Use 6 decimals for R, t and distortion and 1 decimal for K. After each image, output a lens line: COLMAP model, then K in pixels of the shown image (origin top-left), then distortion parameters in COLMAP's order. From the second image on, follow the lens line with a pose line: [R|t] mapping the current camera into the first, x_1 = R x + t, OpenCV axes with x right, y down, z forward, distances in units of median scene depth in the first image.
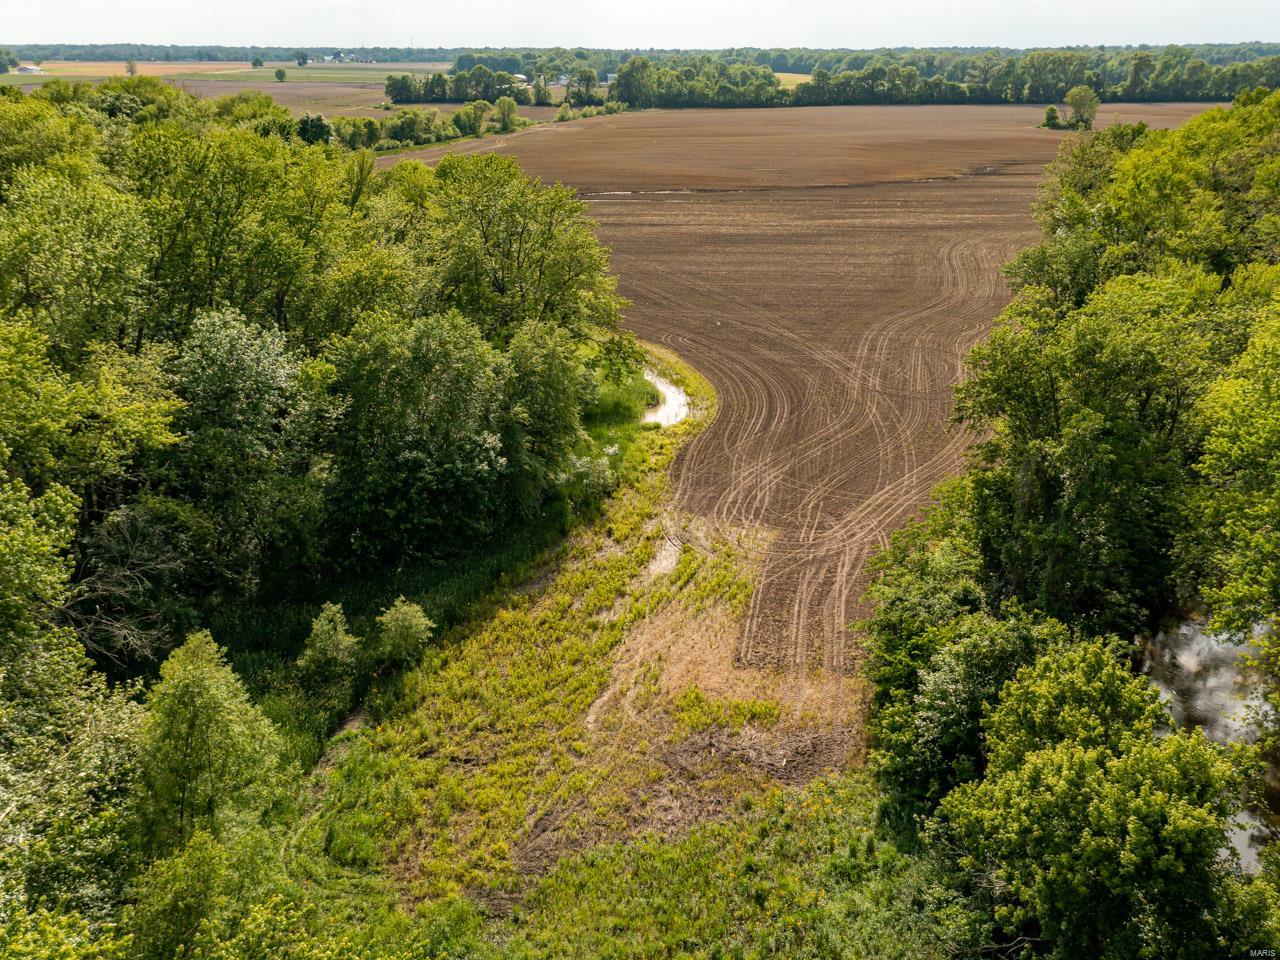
lens RADIAL K [[1158.3, 0, 661.3], [0, 1158.3, 480.3], [0, 0, 1]] dist [0.025146, 0.001474]
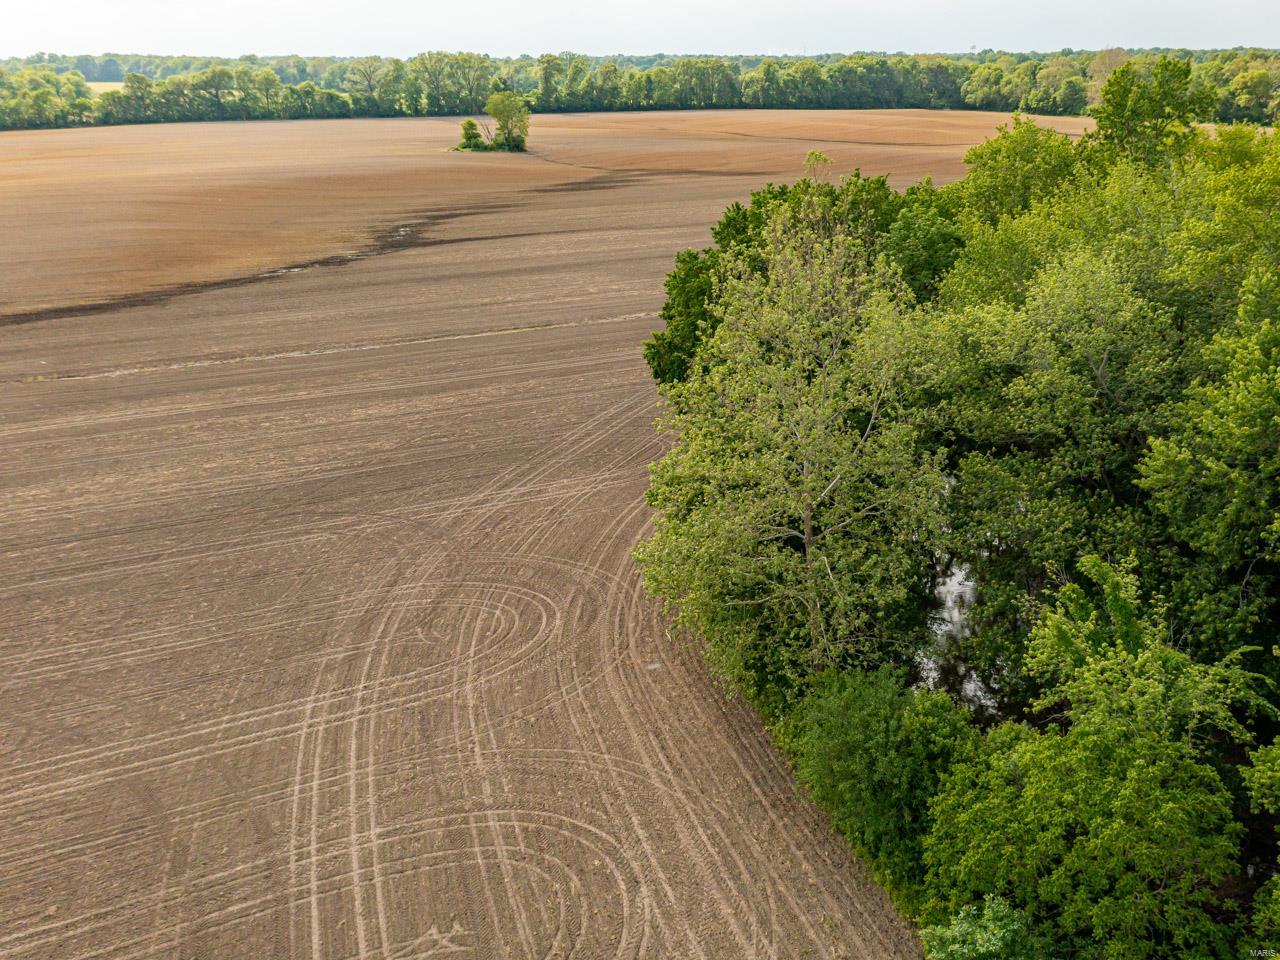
lens RADIAL K [[1158.3, 0, 661.3], [0, 1158.3, 480.3], [0, 0, 1]] dist [0.025146, 0.001474]
pose [[0.882544, -0.161592, 0.441593, 0.066717], [0.166480, 0.985648, 0.027959, -0.077439], [-0.439774, 0.048842, 0.896780, 0.239734]]
